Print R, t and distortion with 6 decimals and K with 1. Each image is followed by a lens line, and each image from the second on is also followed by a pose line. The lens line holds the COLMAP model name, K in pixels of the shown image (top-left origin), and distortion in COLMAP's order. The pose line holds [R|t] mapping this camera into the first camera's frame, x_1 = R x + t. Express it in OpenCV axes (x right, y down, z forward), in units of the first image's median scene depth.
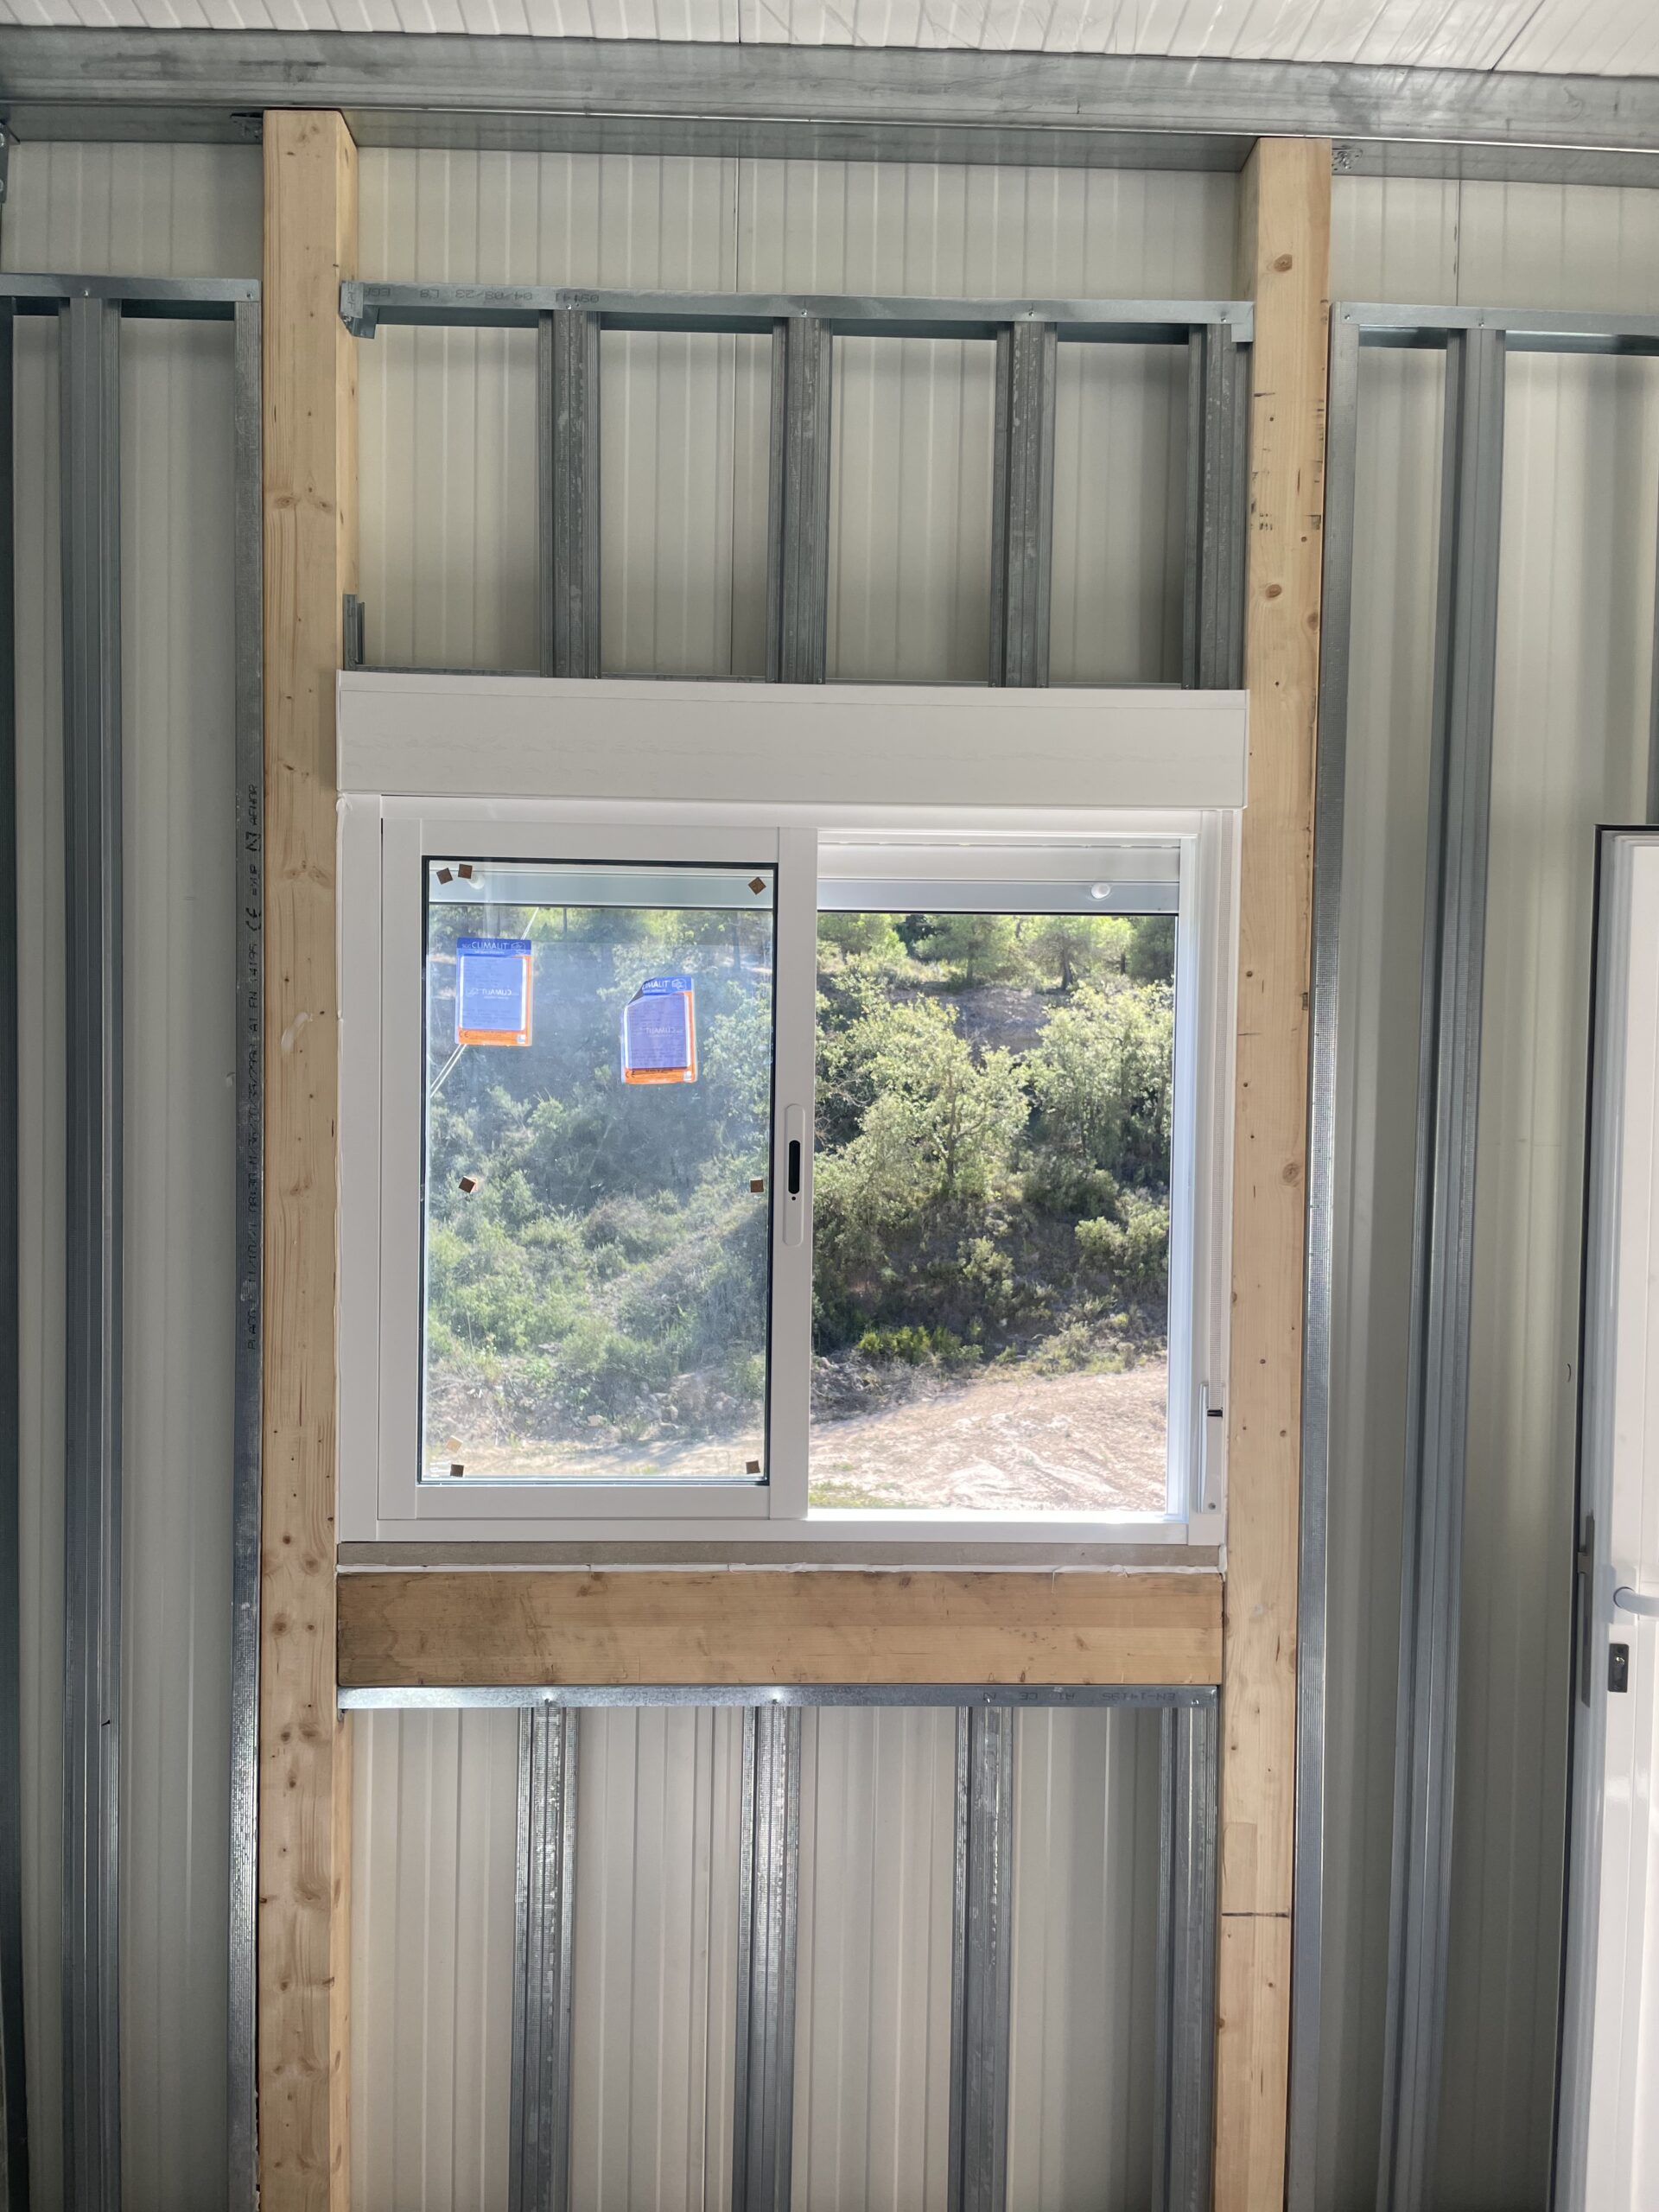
lens RADIAL K [[1688.6, 0, 822.3], [0, 1688.6, 1118.3], [0, 0, 1]] dist [0.088803, -0.126519]
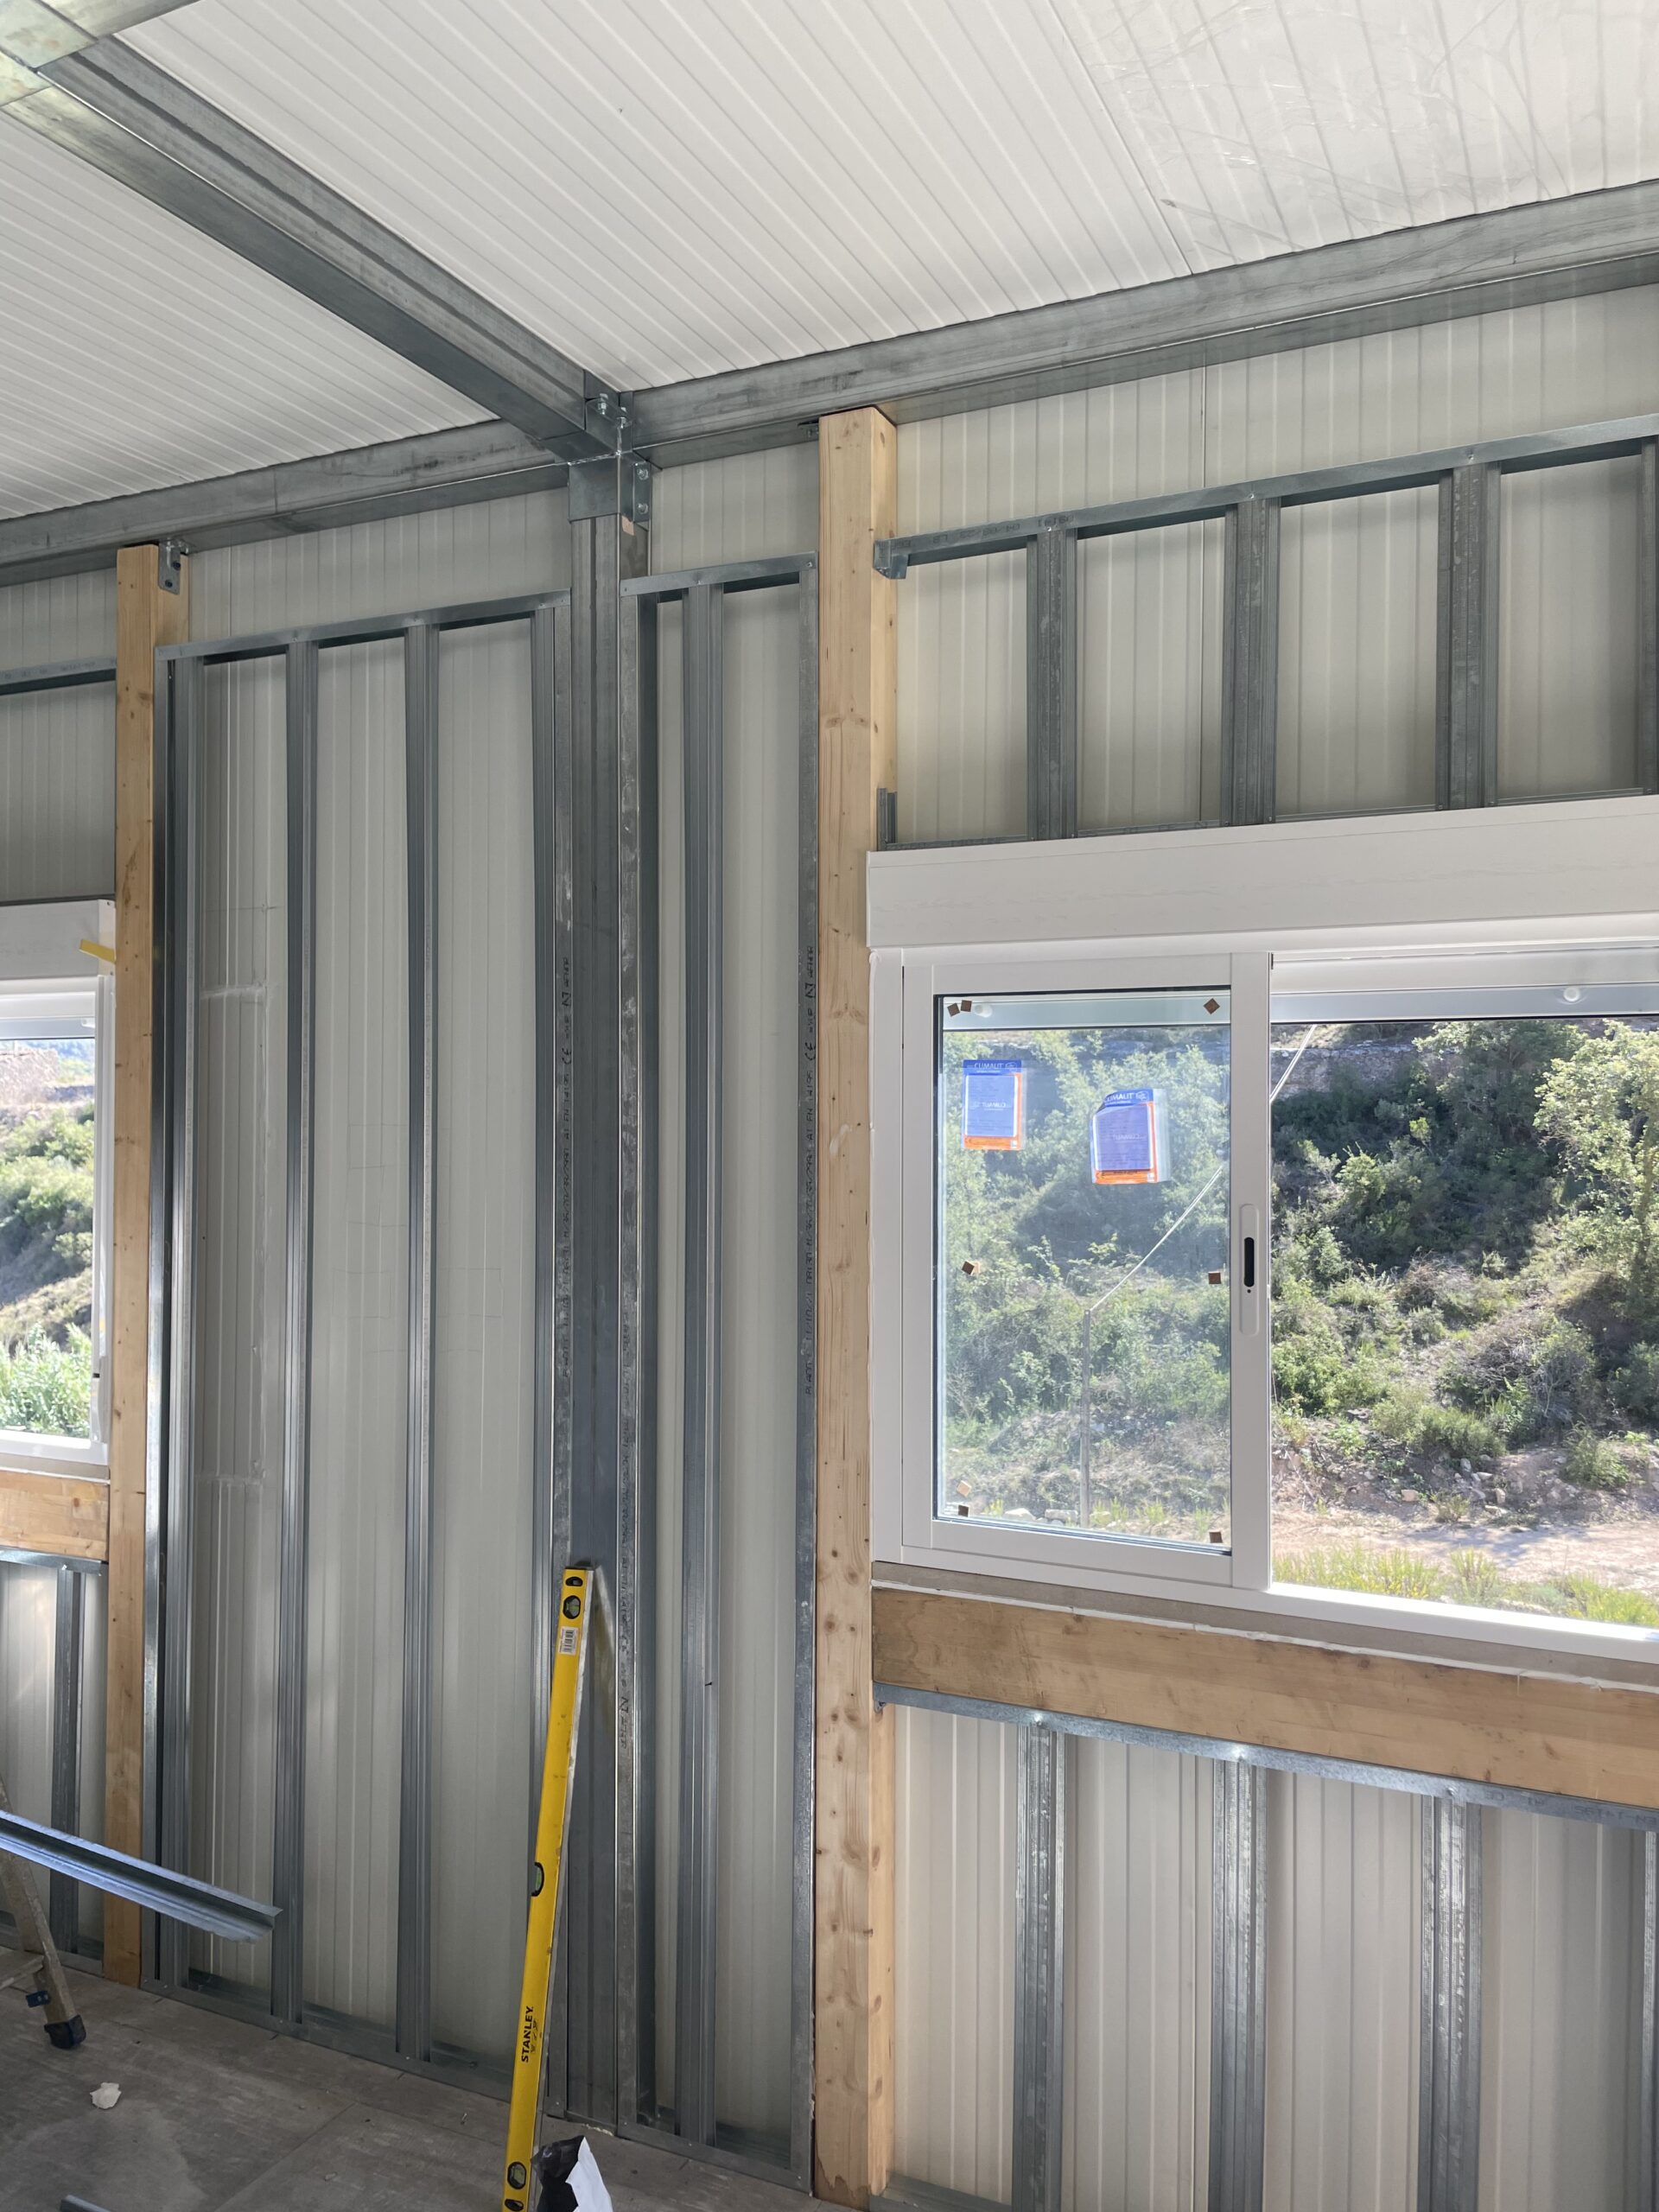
lens RADIAL K [[1688.6, 0, 815.1], [0, 1688.6, 1095.3], [0, 0, 1]] dist [0.088803, -0.126519]
pose [[0.888260, -0.014731, -0.459106, 0.239000], [-0.005706, 0.999055, -0.043095, -0.029601], [0.459306, 0.040899, 0.887336, -0.104046]]
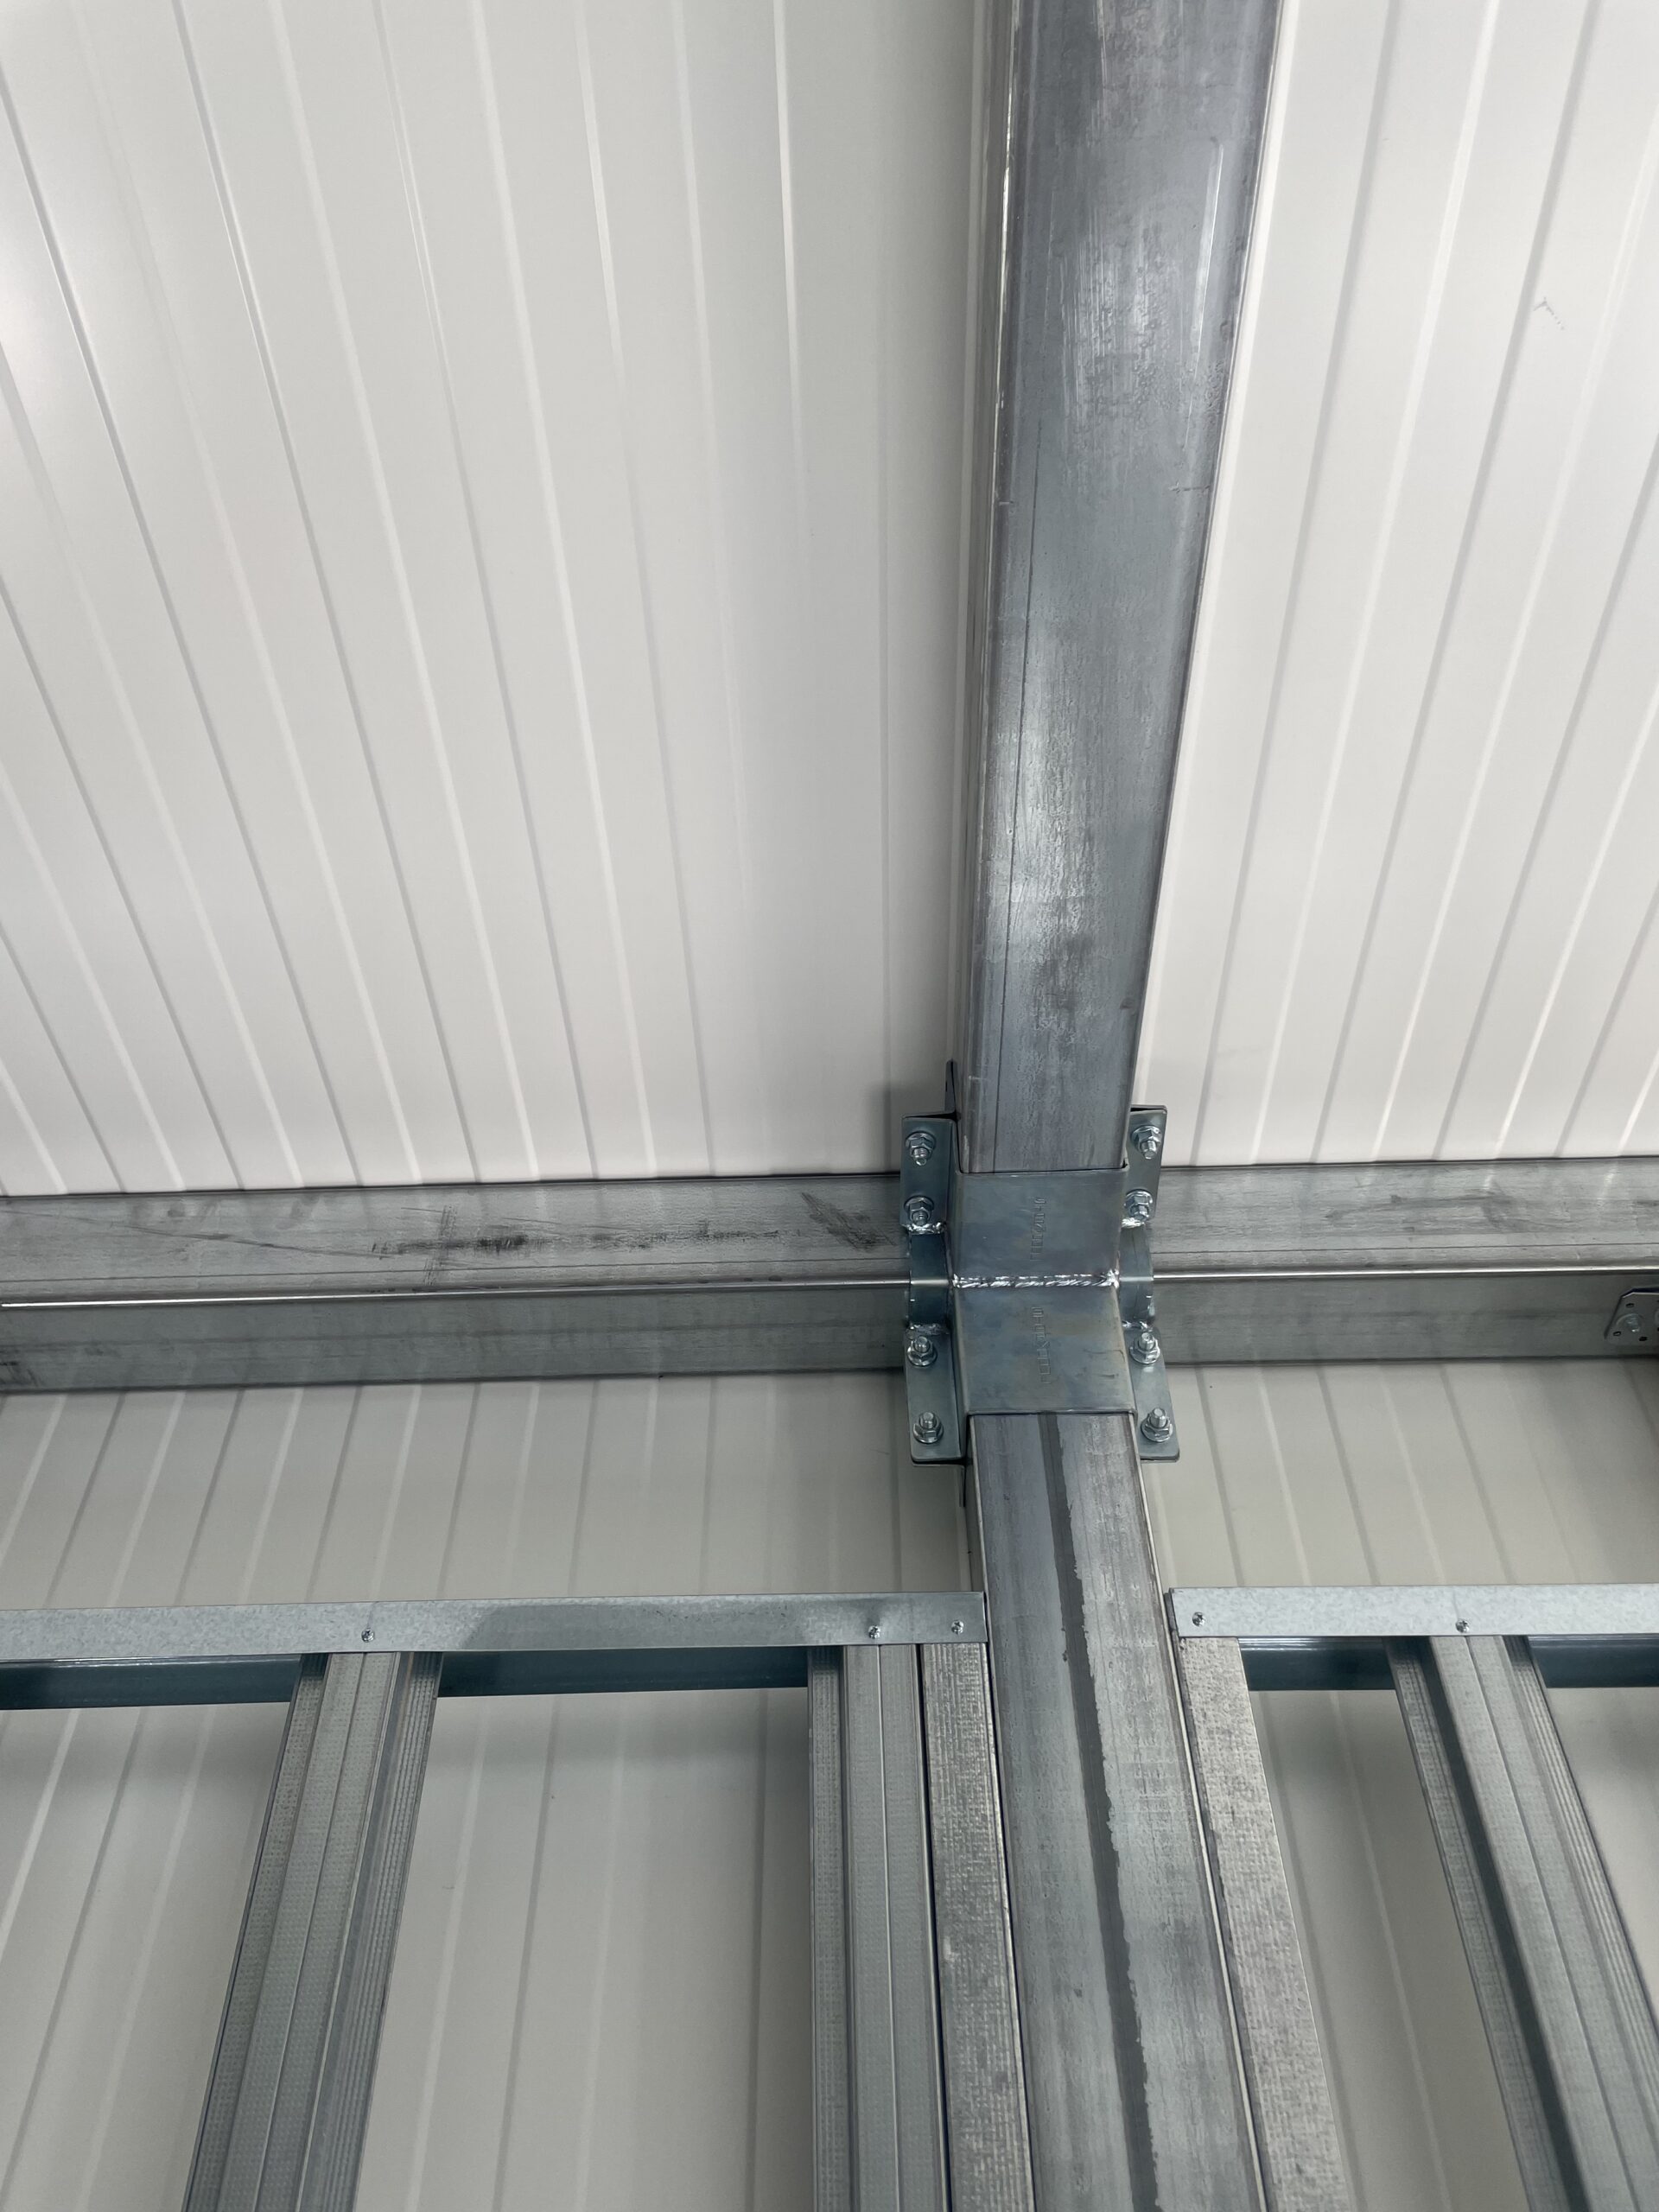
lens RADIAL K [[1688.6, 0, 841.6], [0, 1688.6, 1074.8], [0, 0, 1]] dist [0.088803, -0.126519]
pose [[0.997932, -0.057994, -0.027732, -0.545687], [0.017453, 0.659632, -0.751386, -0.250672], [0.061869, 0.749348, 0.659279, 0.595829]]
